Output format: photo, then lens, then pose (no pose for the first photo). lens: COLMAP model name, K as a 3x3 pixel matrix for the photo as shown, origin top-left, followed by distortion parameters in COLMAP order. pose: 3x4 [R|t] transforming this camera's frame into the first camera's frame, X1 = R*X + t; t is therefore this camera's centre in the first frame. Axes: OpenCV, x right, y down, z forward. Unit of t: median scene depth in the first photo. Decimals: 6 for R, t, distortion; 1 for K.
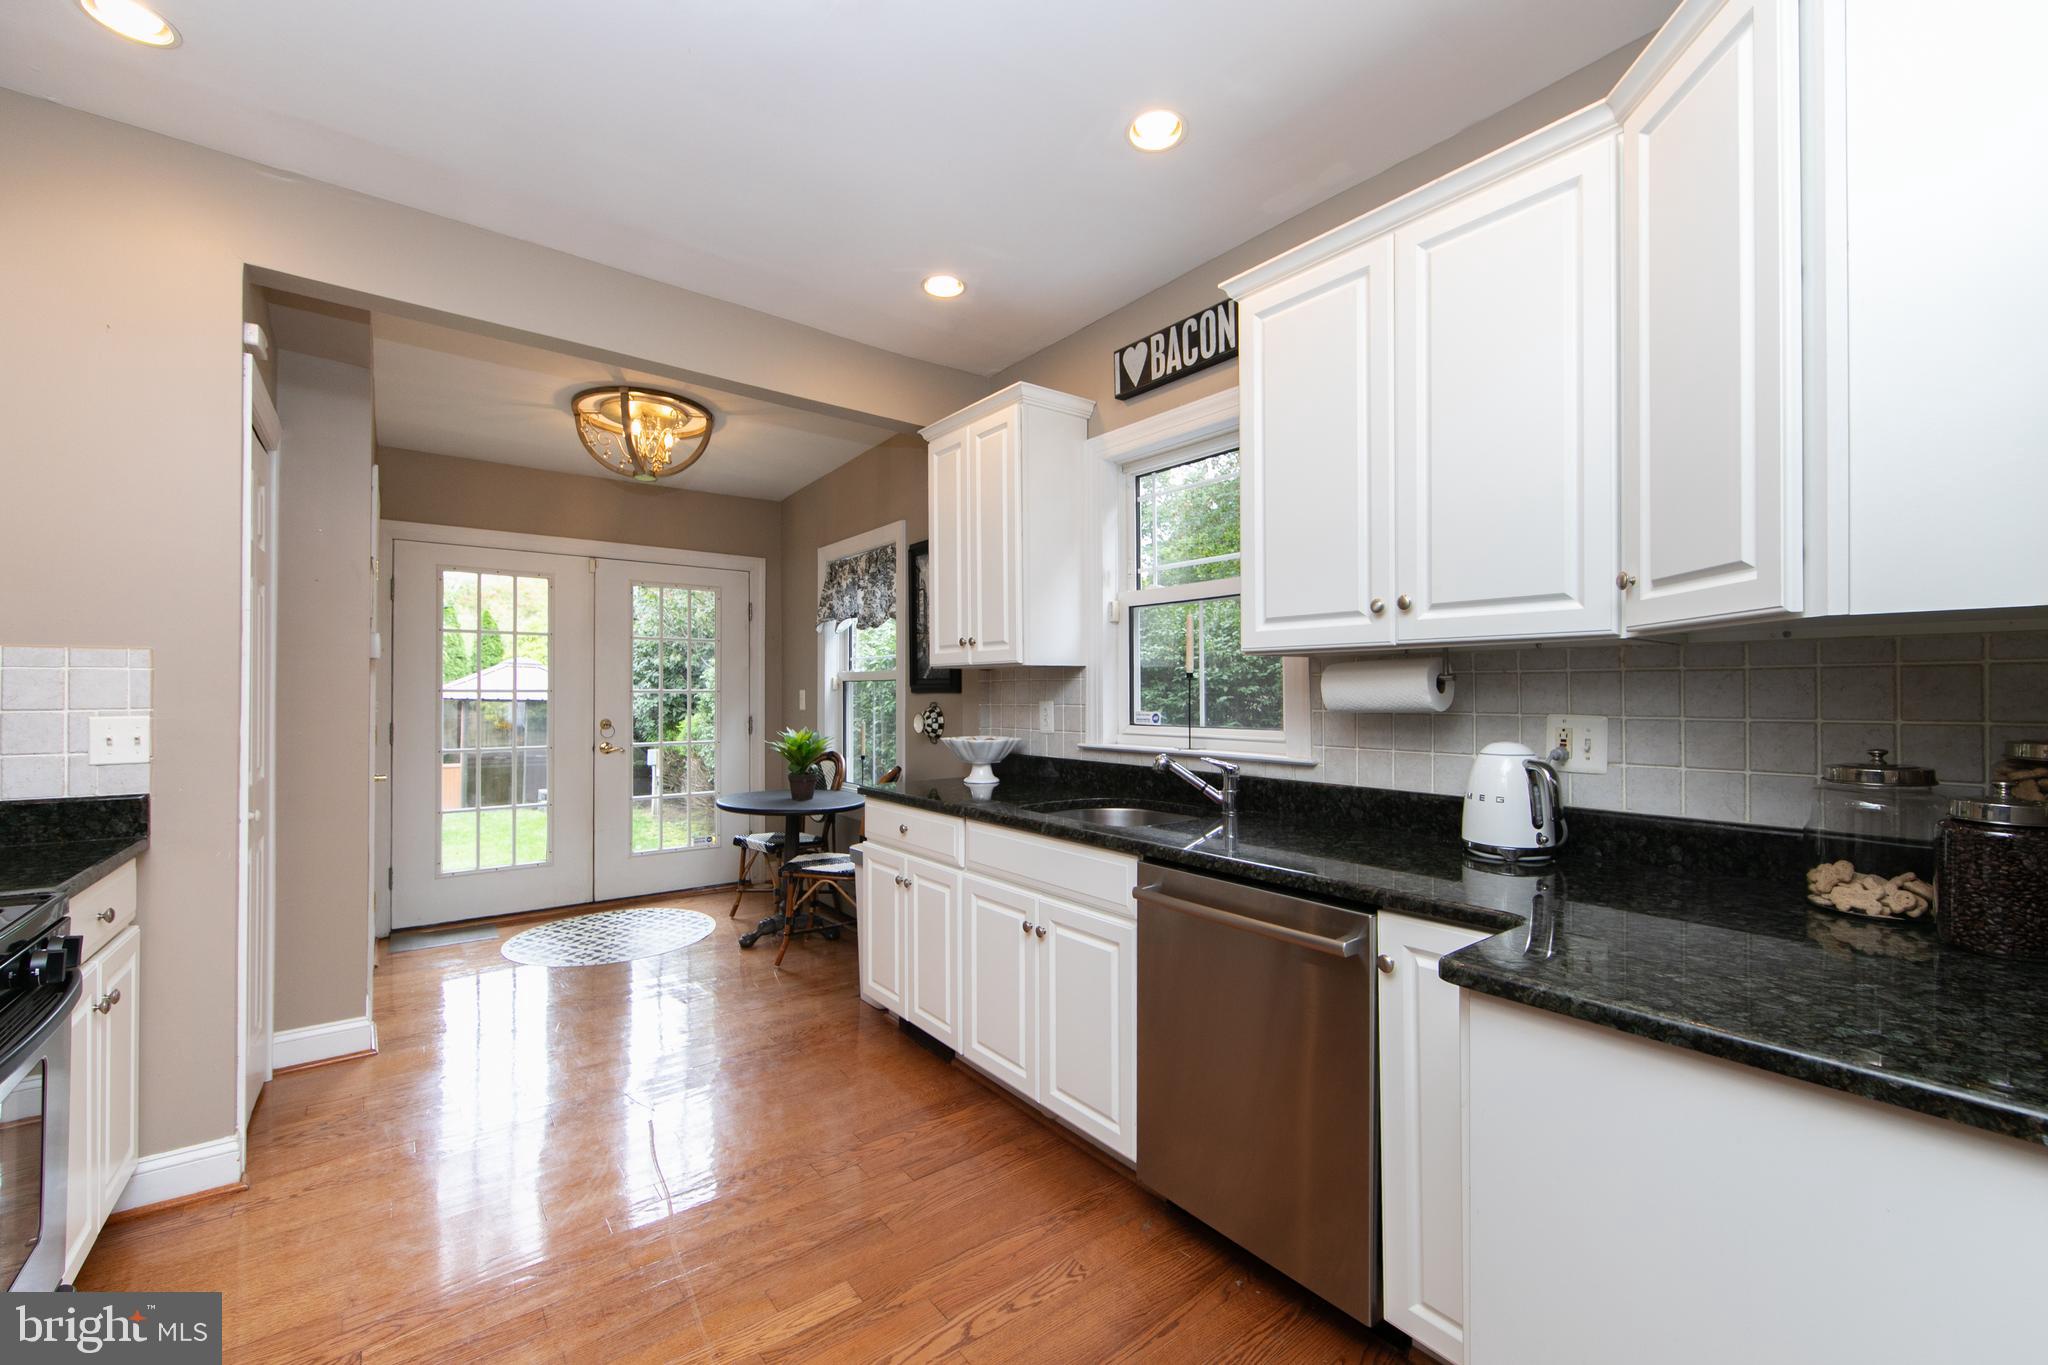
lens RADIAL K [[815.9, 0, 1037.9], [0, 815.9, 687.6], [0, 0, 1]] dist [-0.006151, -0.000283]
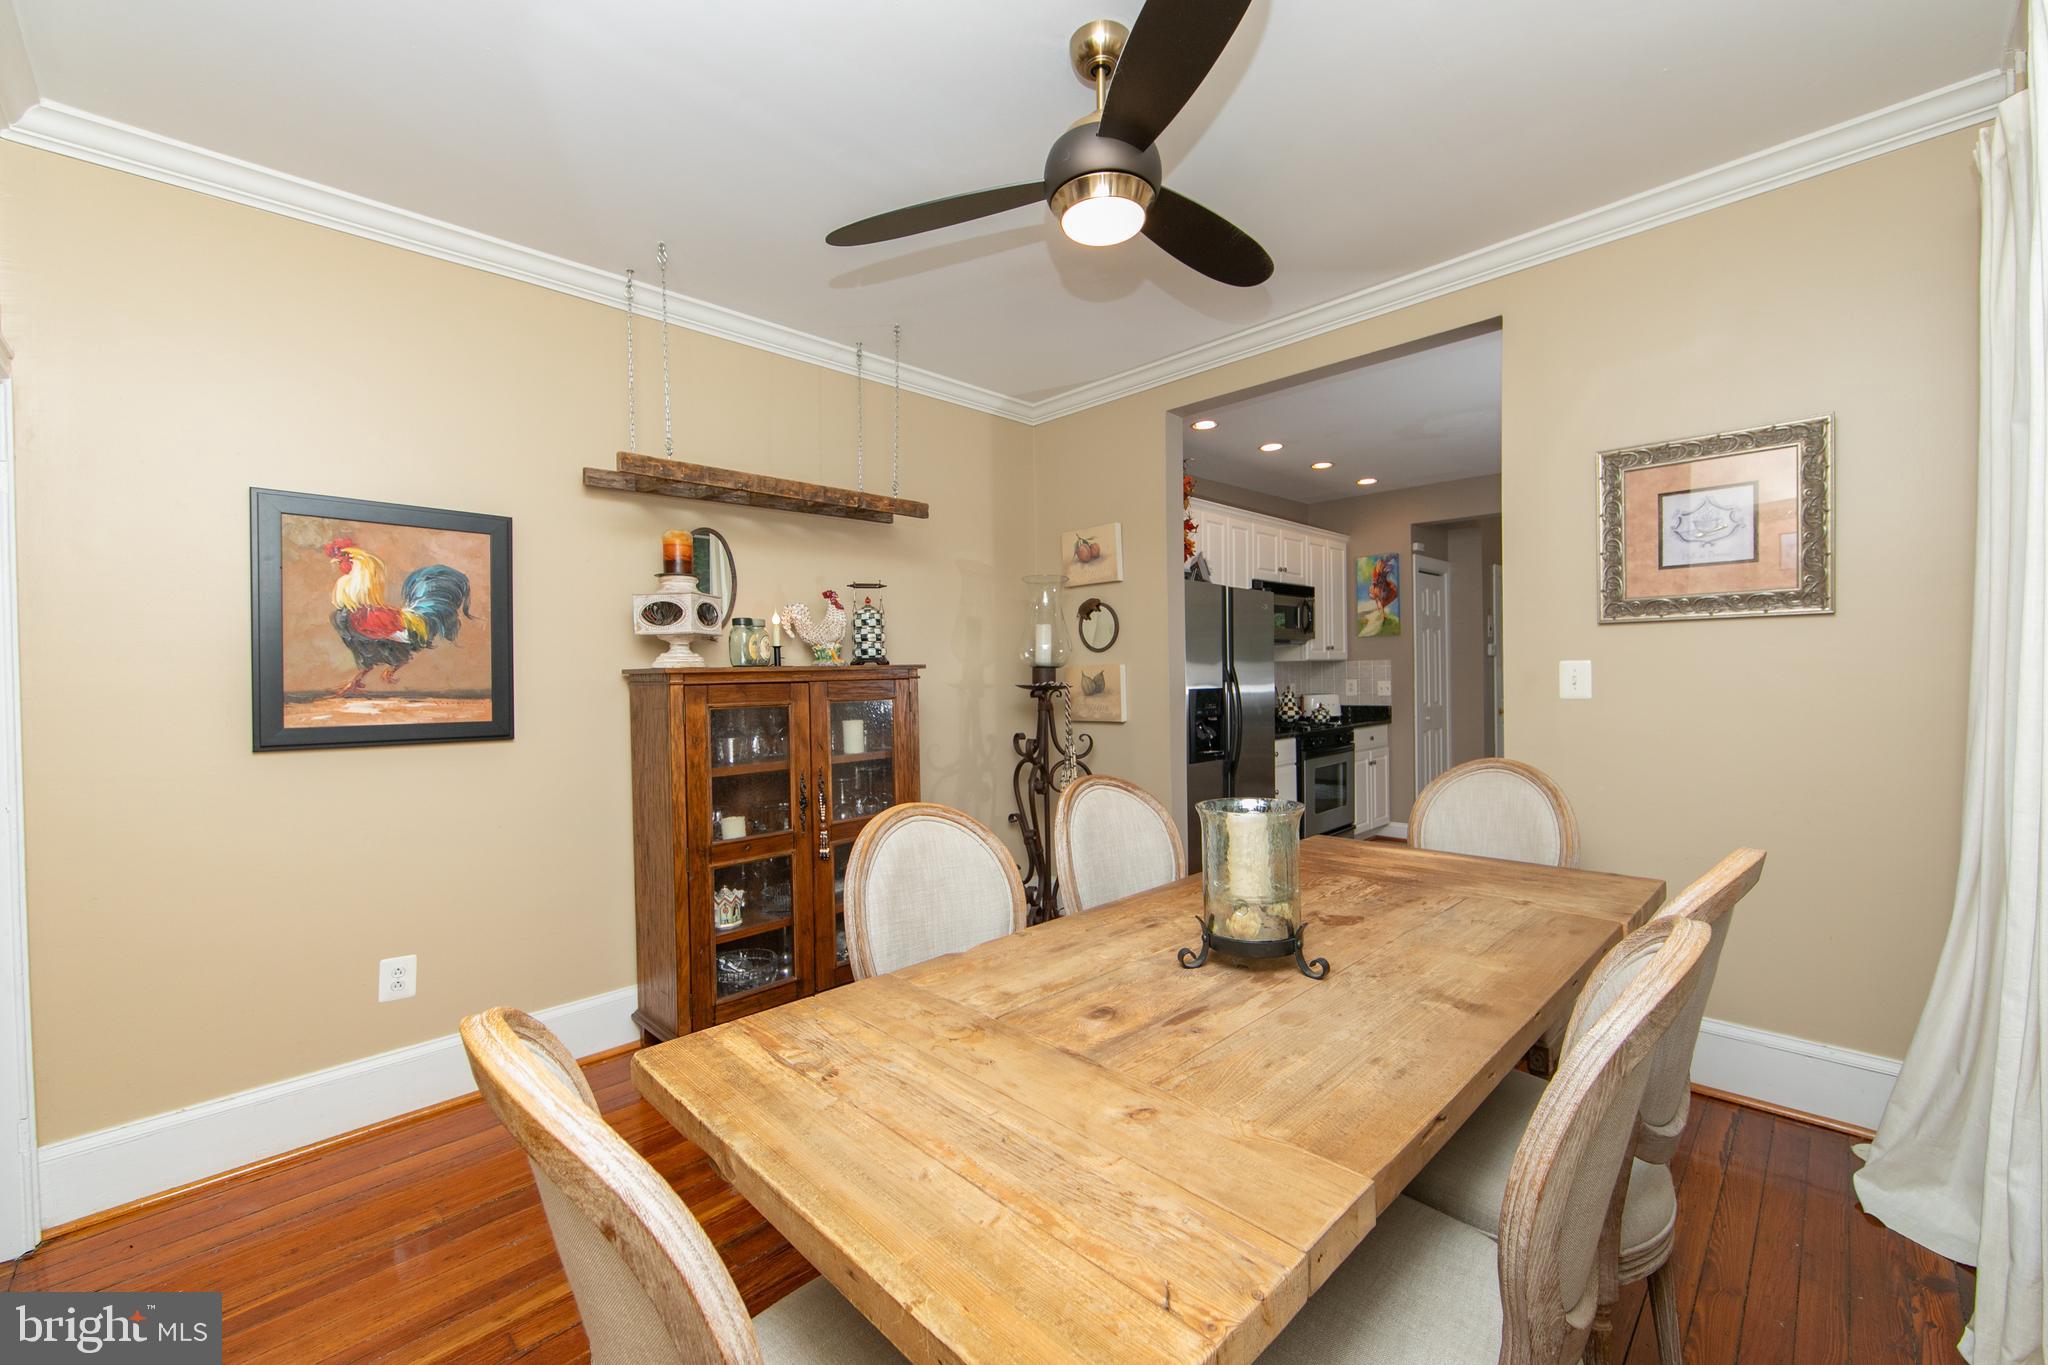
lens RADIAL K [[815.9, 0, 1012.6], [0, 815.9, 684.1], [0, 0, 1]] dist [-0.006151, -0.000283]
pose [[0.103460, 0.008490, -0.994597, 0.960527], [0.025373, 0.999616, 0.011172, -0.012921], [0.994310, -0.026392, 0.103205, -0.398656]]
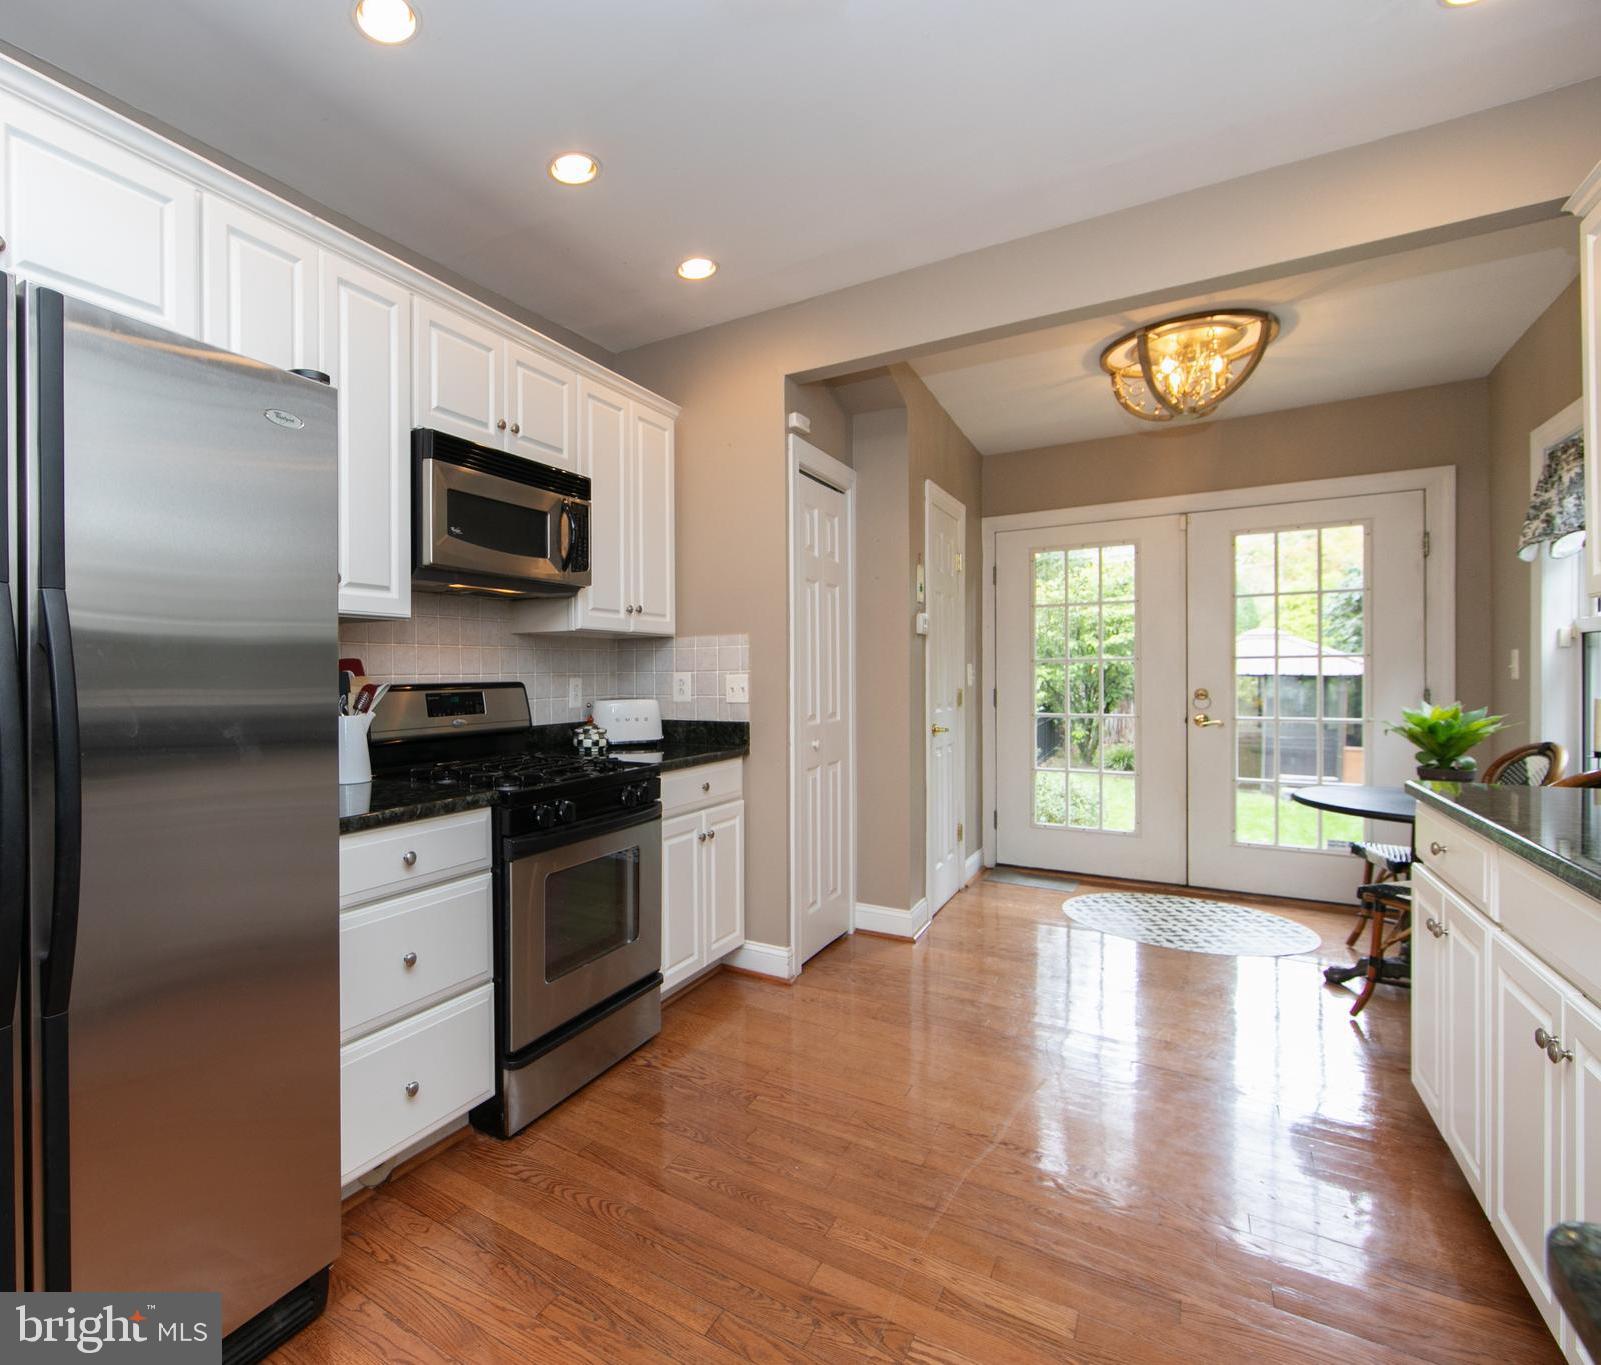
lens RADIAL K [[812.7, 0, 575.6], [0, 812.7, 684.2], [0, 0, 1]] dist [-0.011151, 0.001374]
pose [[0.253384, 0.006384, -0.967345, 0.208687], [0.016278, 0.999808, 0.010862, 0.015841], [0.967229, -0.018499, 0.253231, 0.122168]]
